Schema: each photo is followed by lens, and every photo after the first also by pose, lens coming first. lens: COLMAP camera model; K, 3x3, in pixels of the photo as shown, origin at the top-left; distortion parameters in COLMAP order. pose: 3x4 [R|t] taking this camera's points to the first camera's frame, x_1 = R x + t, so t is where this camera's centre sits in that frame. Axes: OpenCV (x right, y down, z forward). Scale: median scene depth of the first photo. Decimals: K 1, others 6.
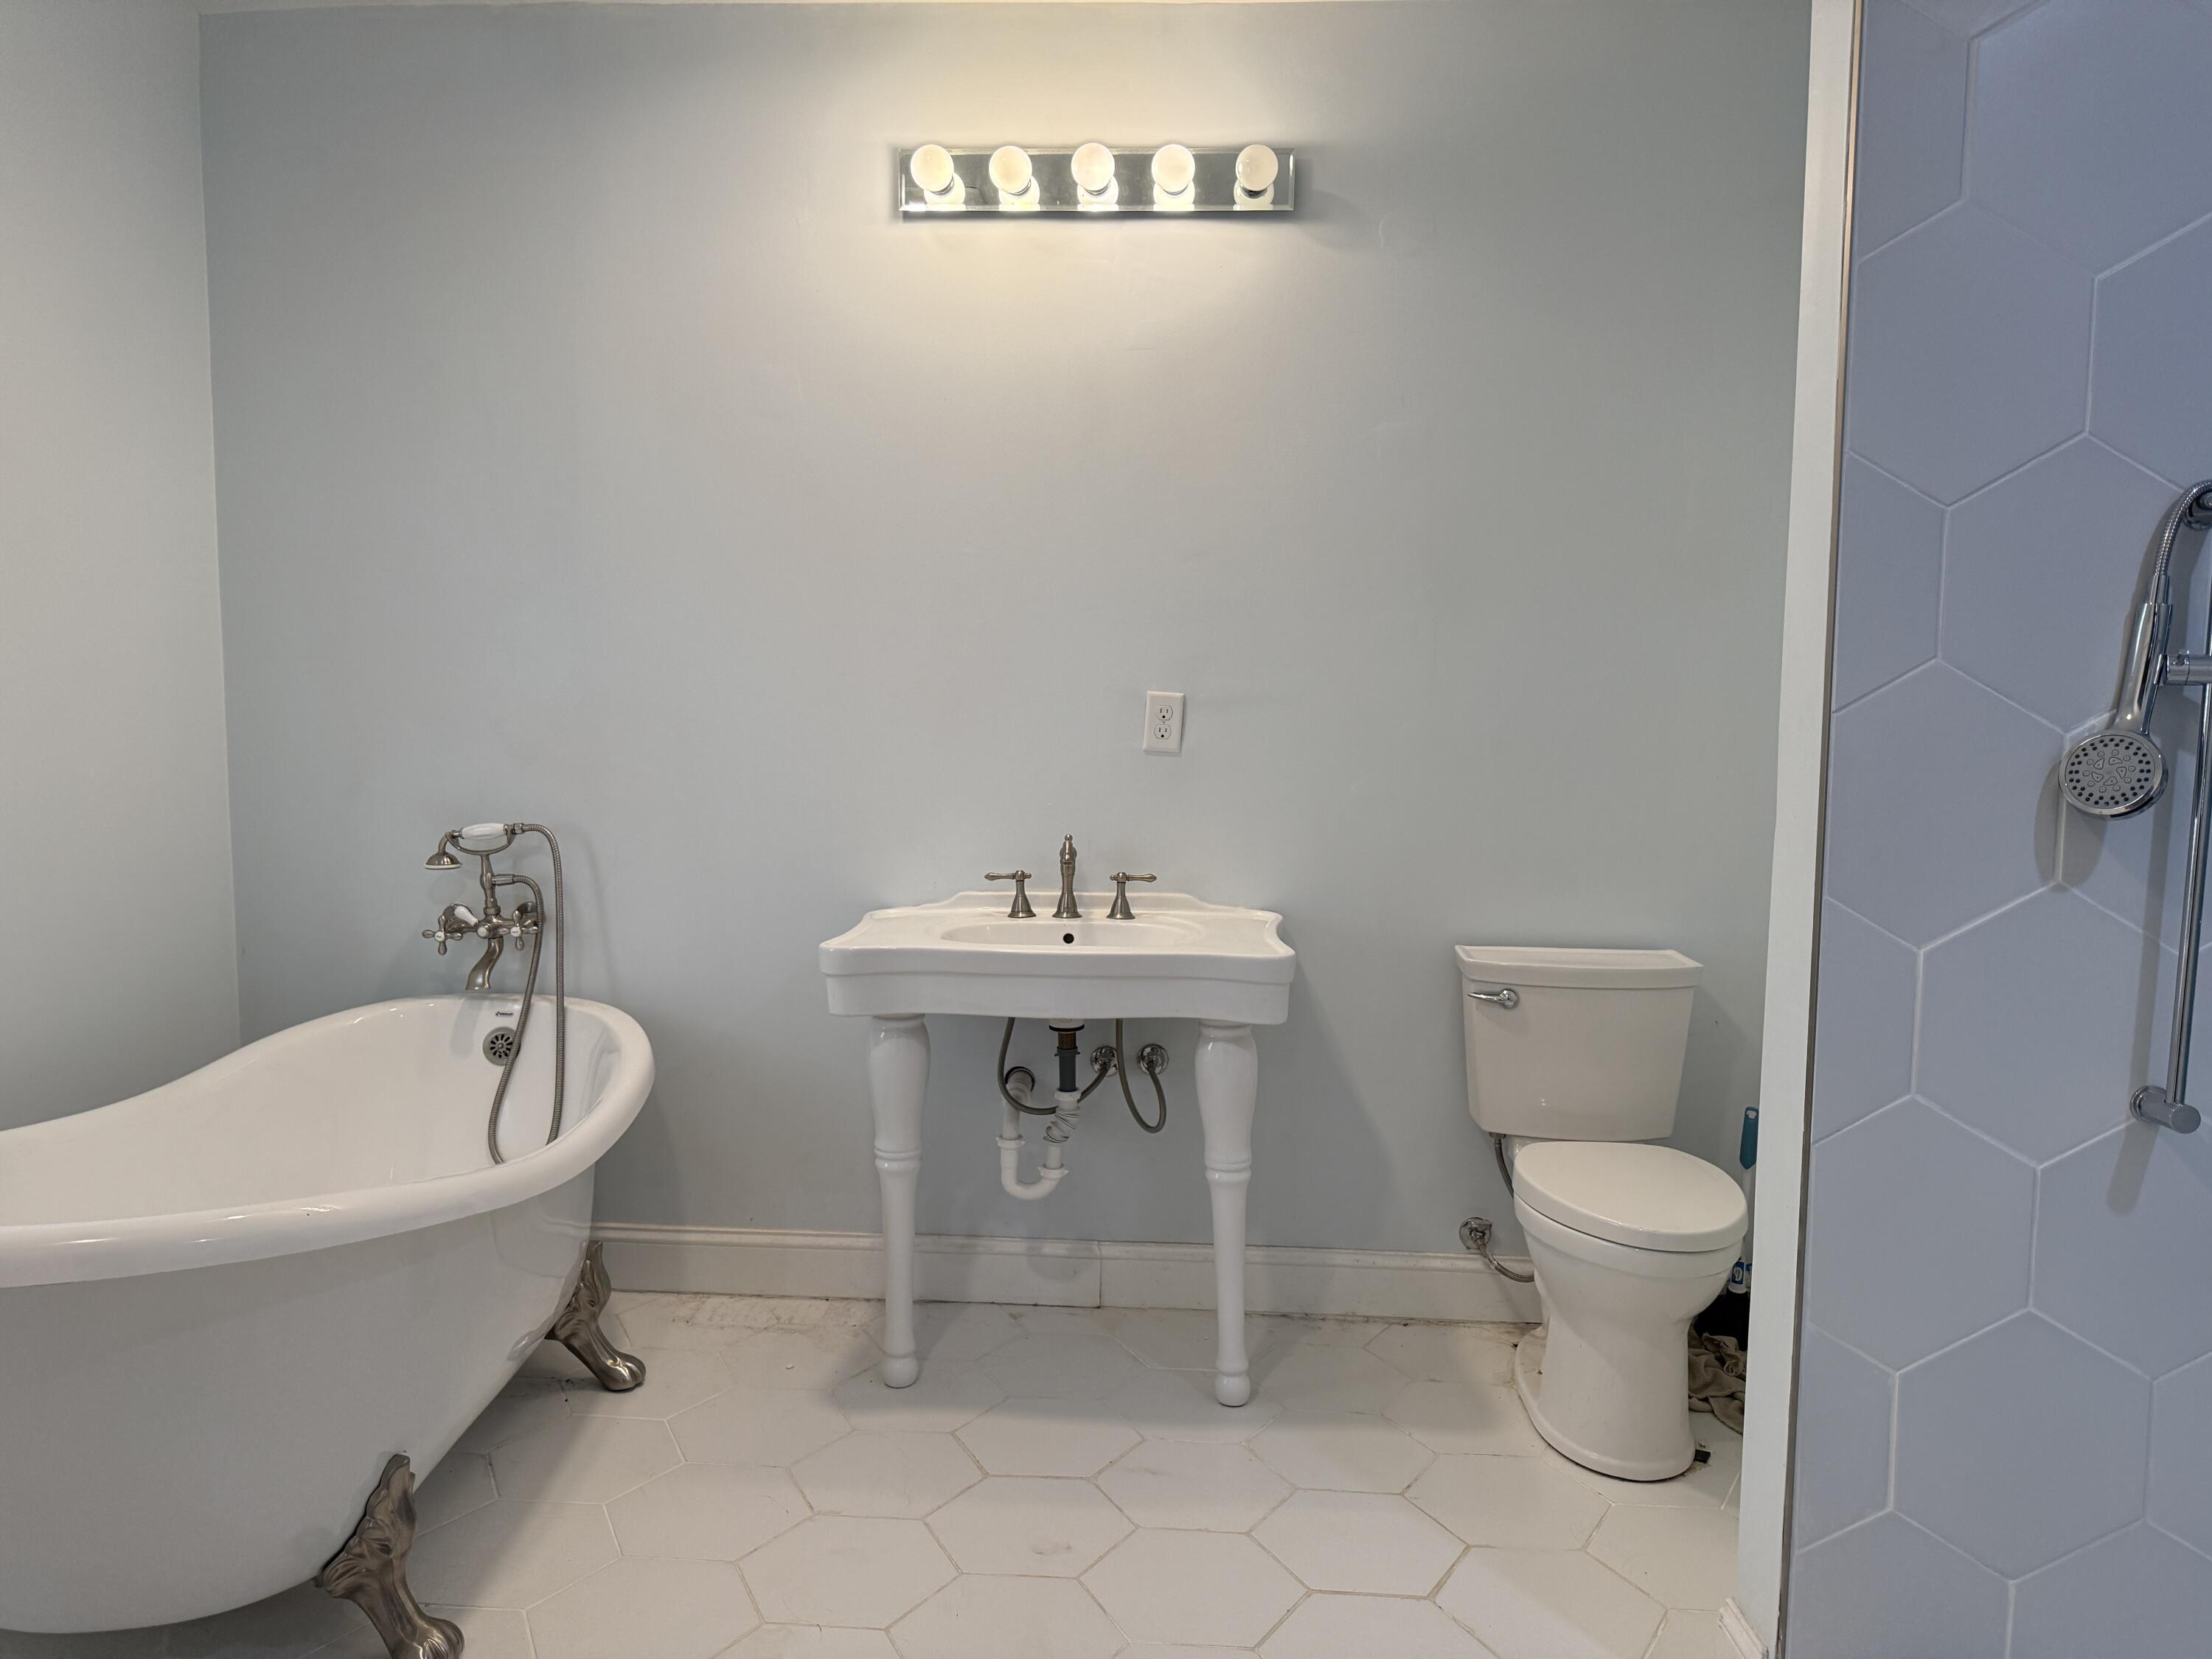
lens RADIAL K [[1542.0, 0, 1114.1], [0, 1542.0, 831.6], [0, 0, 1]] dist [0.108779, -0.156529]
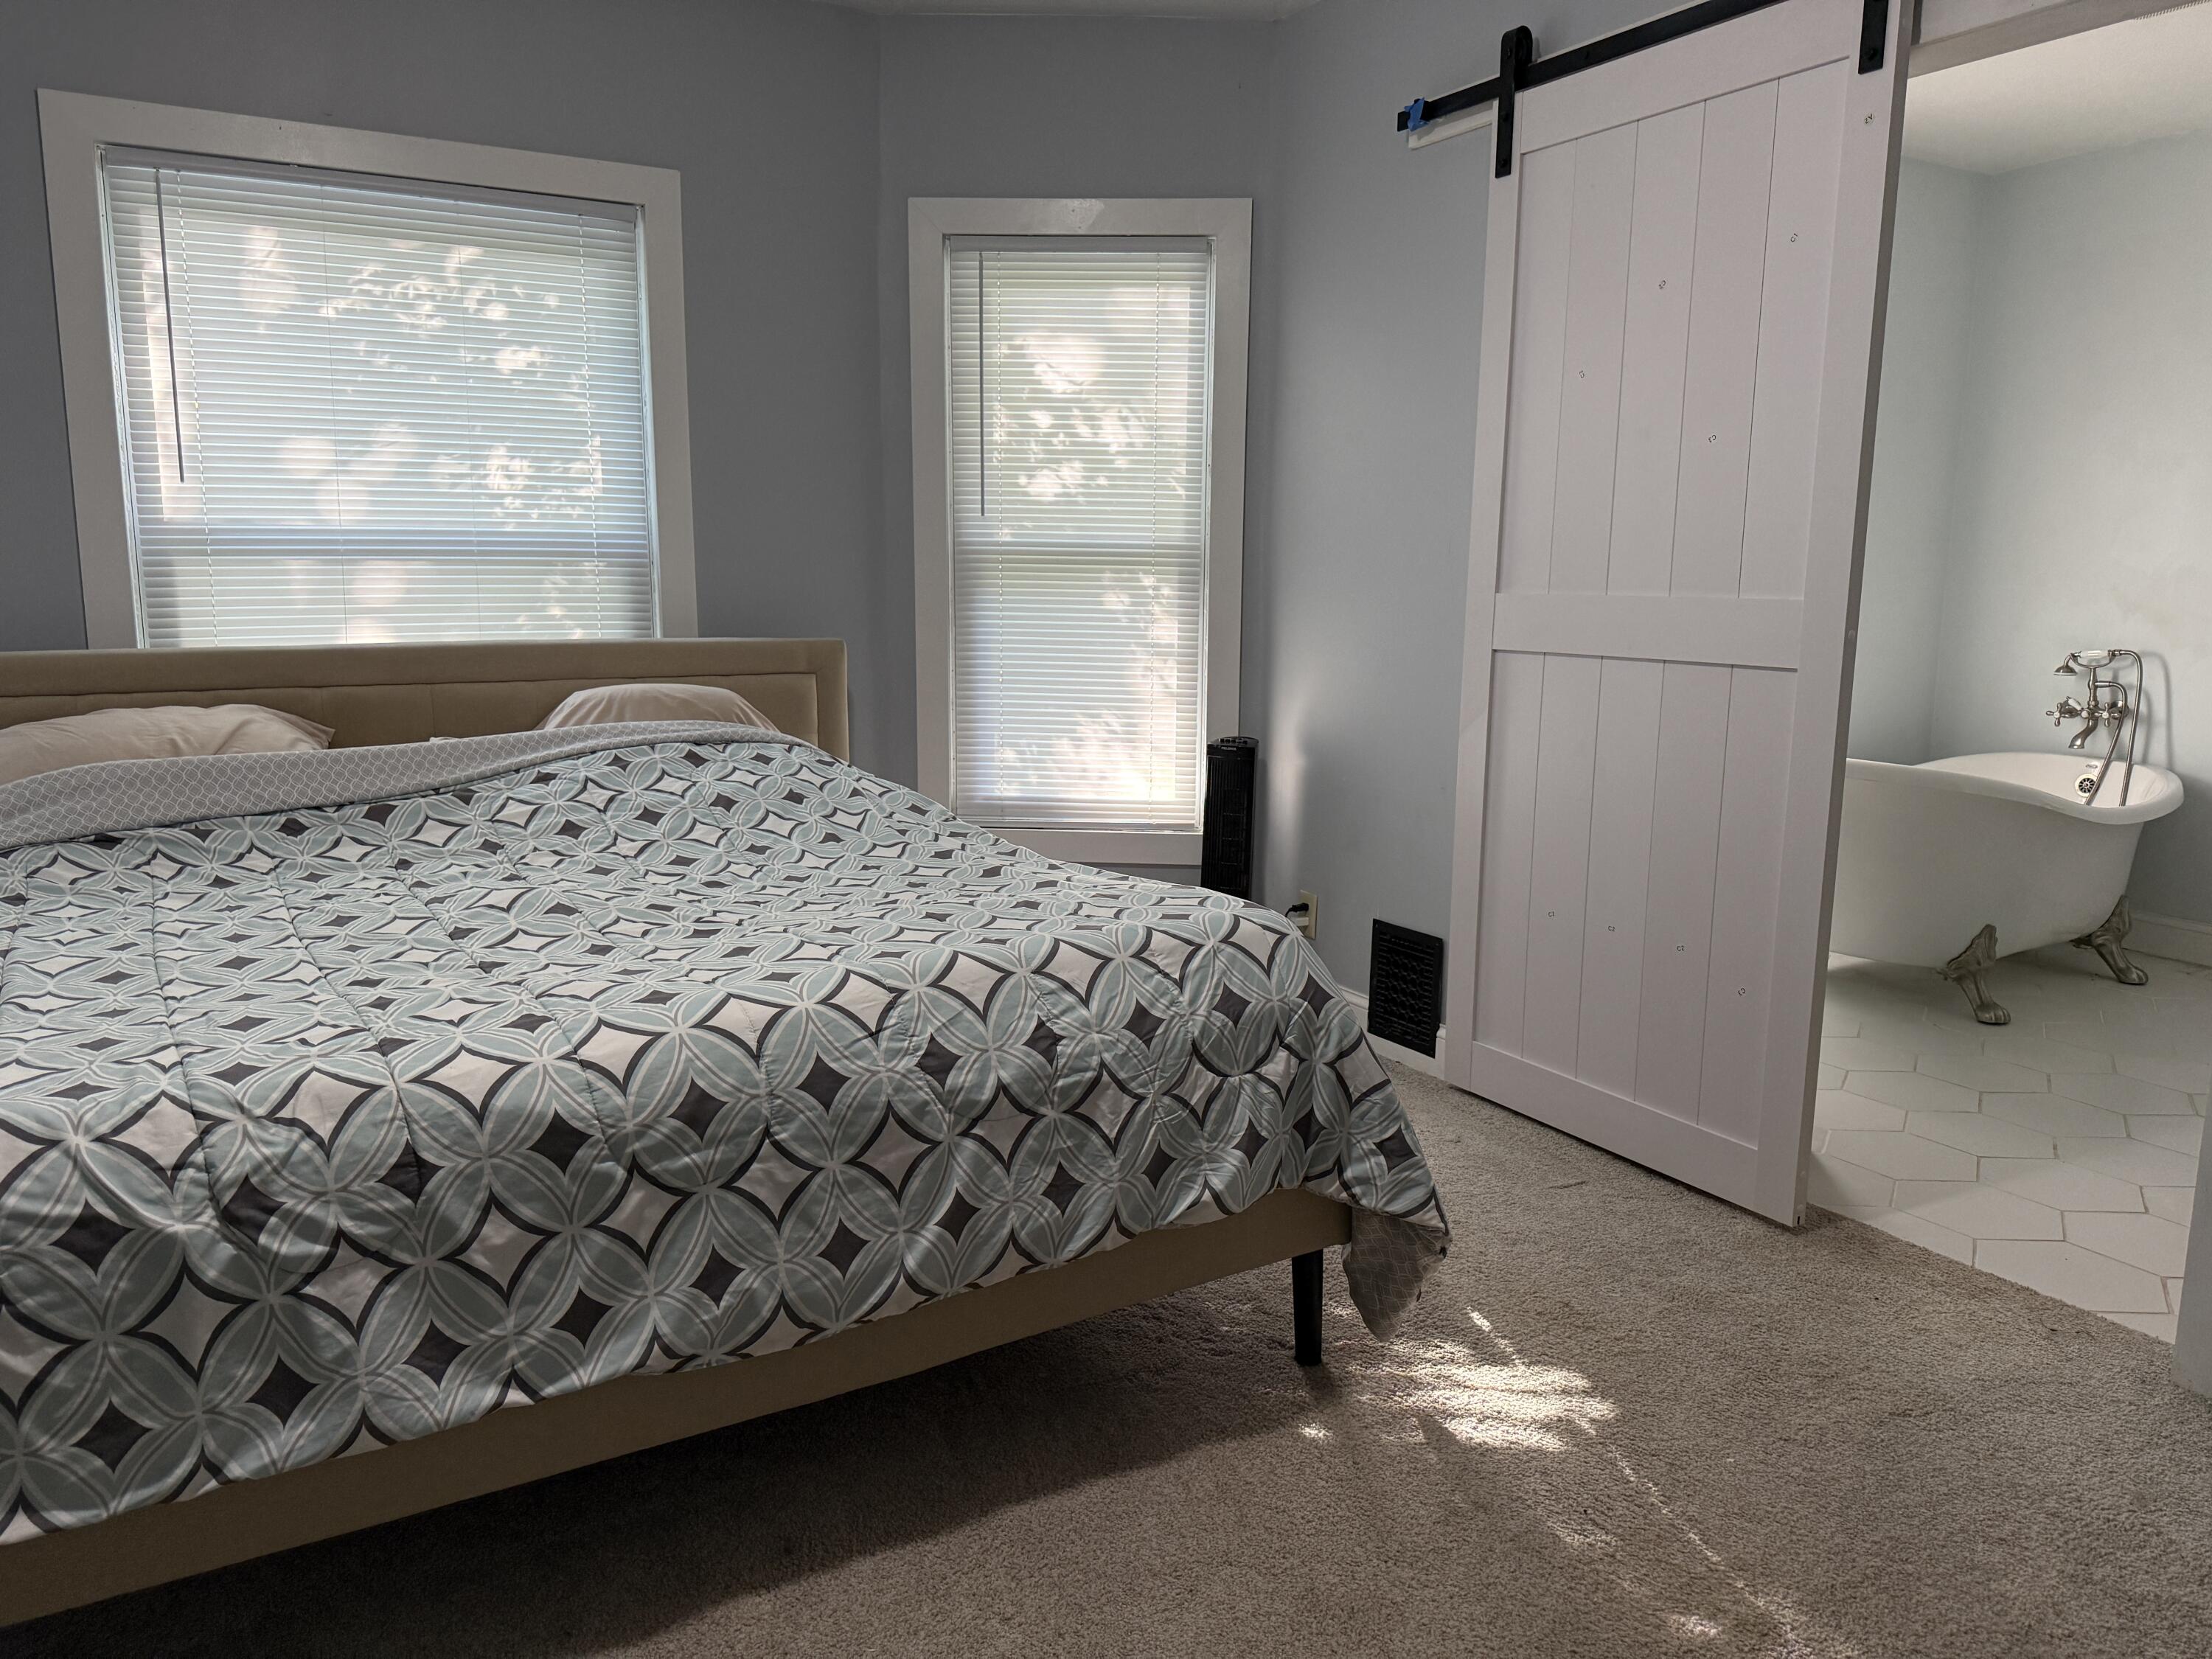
lens RADIAL K [[1542.0, 0, 1114.1], [0, 1542.0, 831.6], [0, 0, 1]] dist [0.108779, -0.156529]
pose [[0.558825, 0.125395, -0.819750, 0.380135], [-0.083753, 0.991982, 0.094647, 0.113454], [0.825046, 0.015765, 0.564846, -0.740620]]
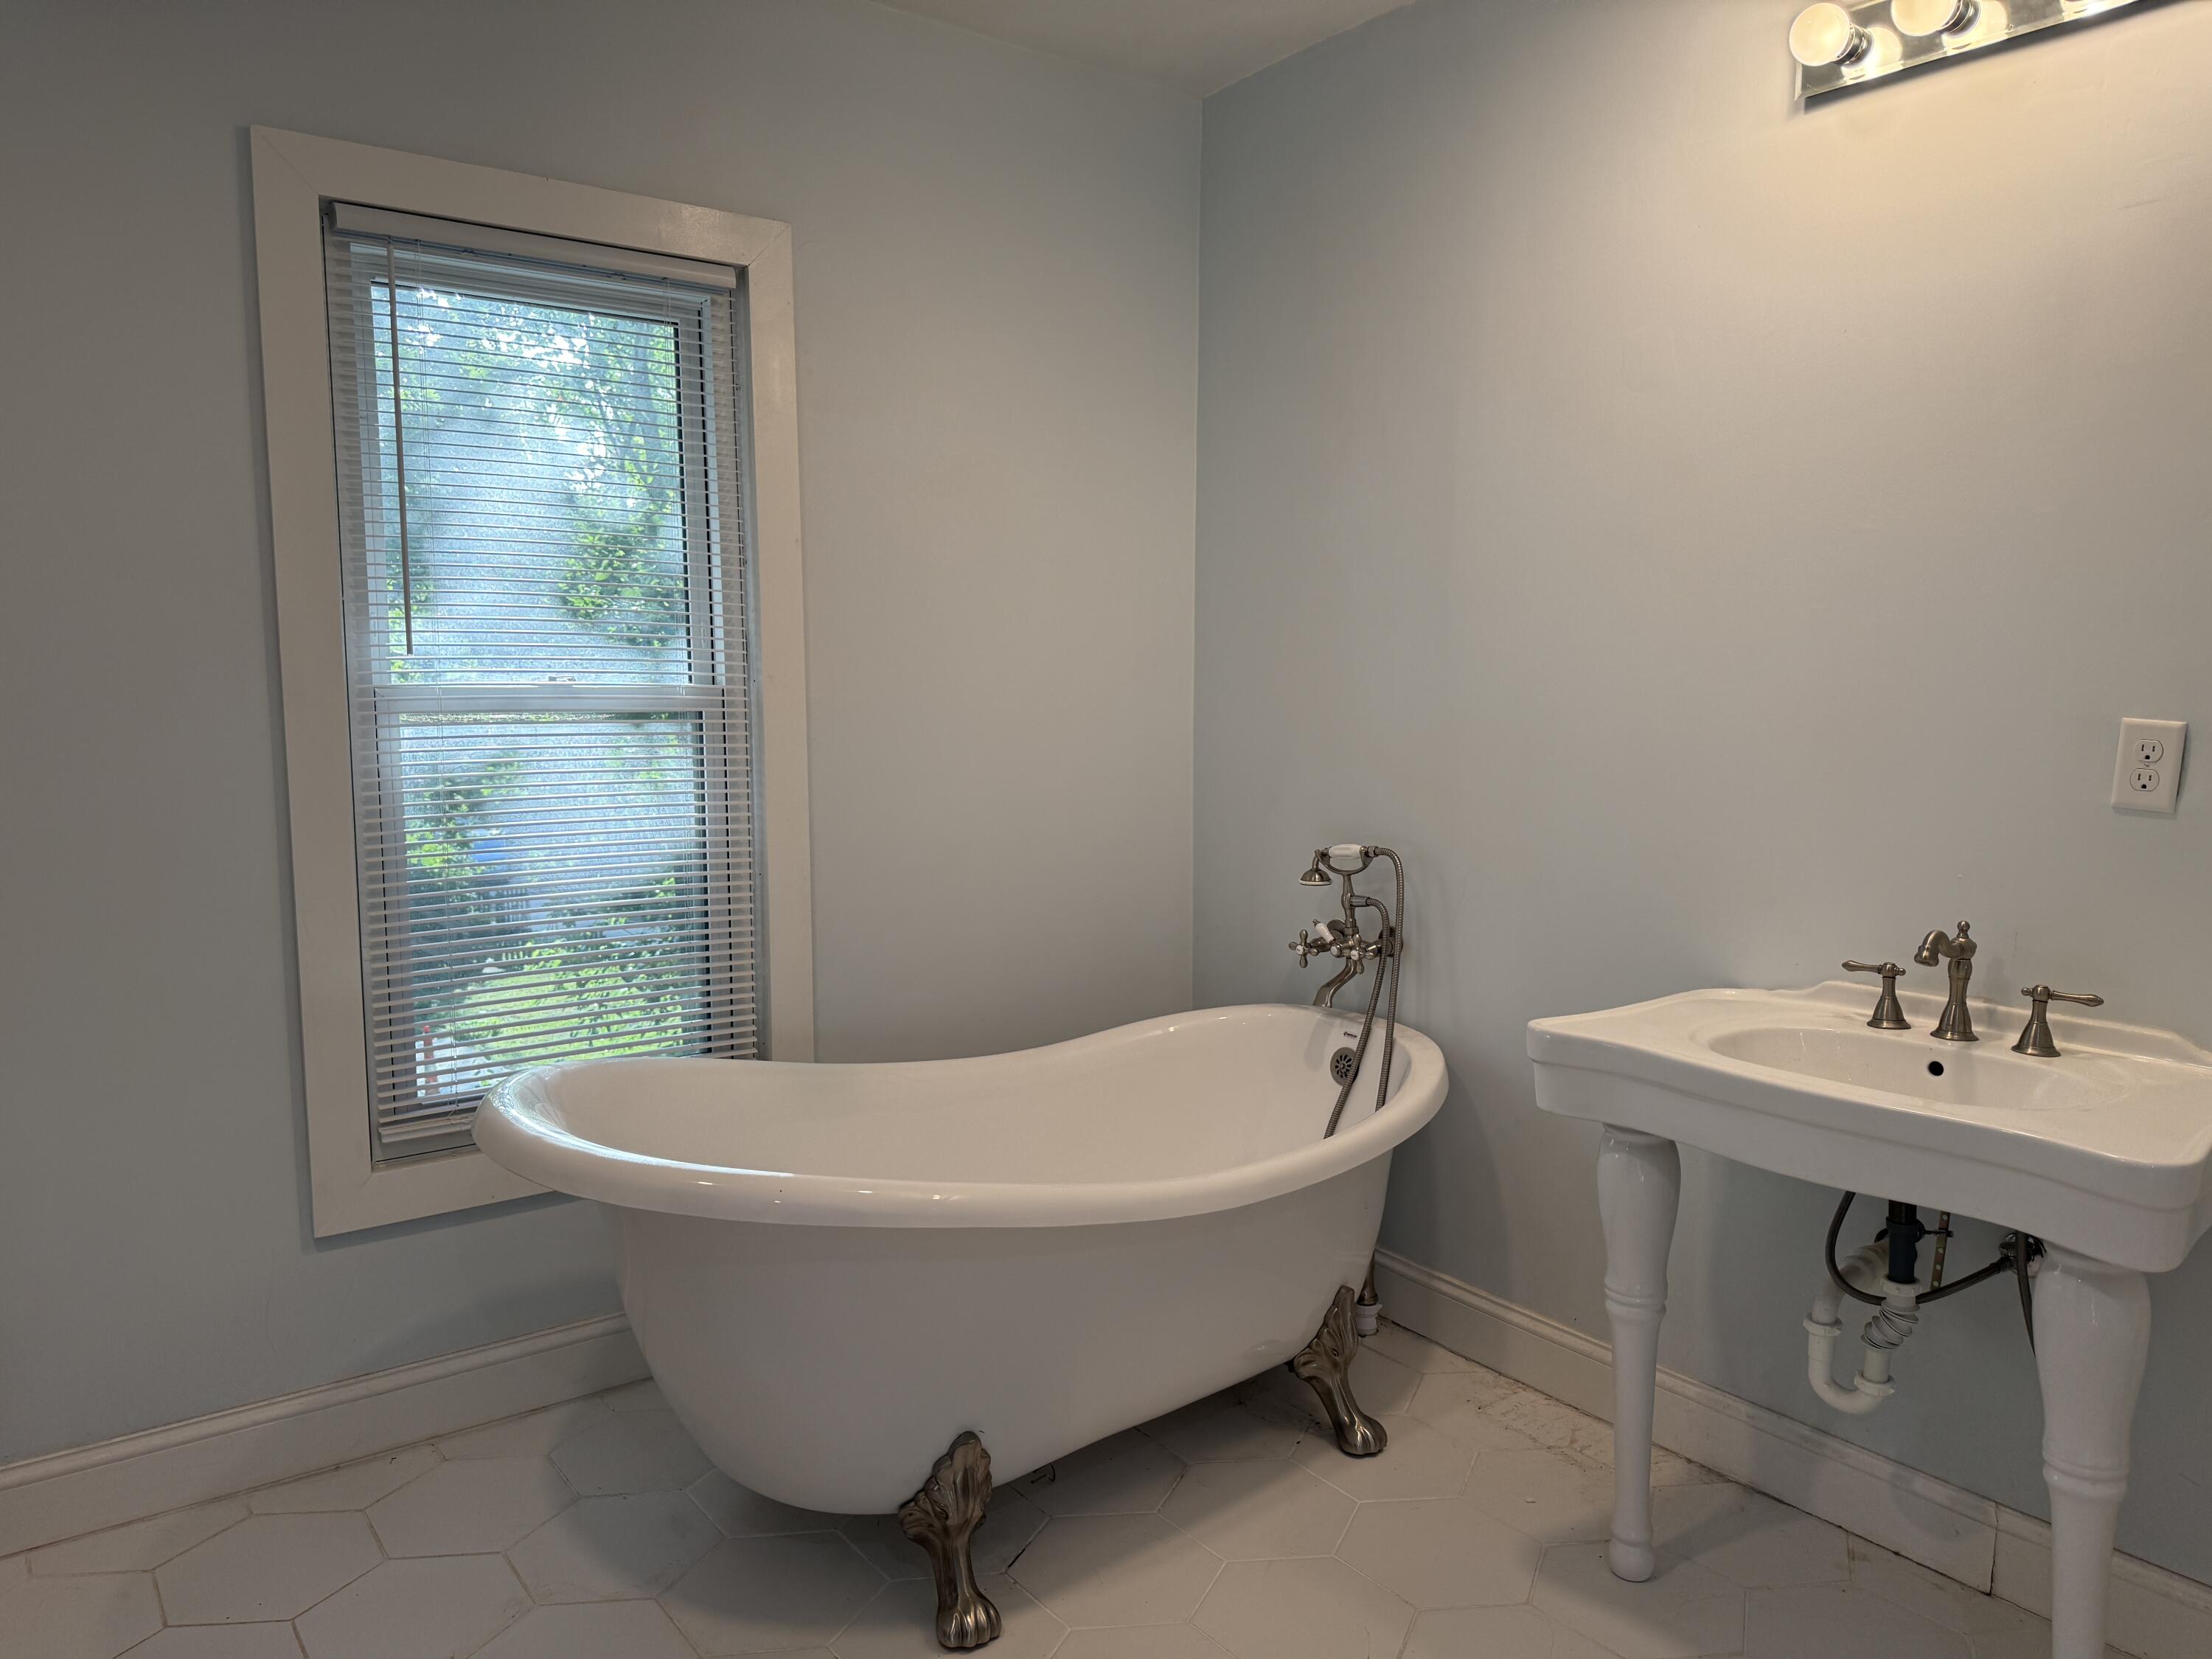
lens RADIAL K [[1542.0, 0, 1114.1], [0, 1542.0, 831.6], [0, 0, 1]] dist [0.108779, -0.156529]
pose [[0.643715, 0.067805, -0.762255, 0.262102], [-0.061889, 0.997417, 0.036459, -0.040698], [0.762758, 0.023706, 0.646249, 0.242276]]
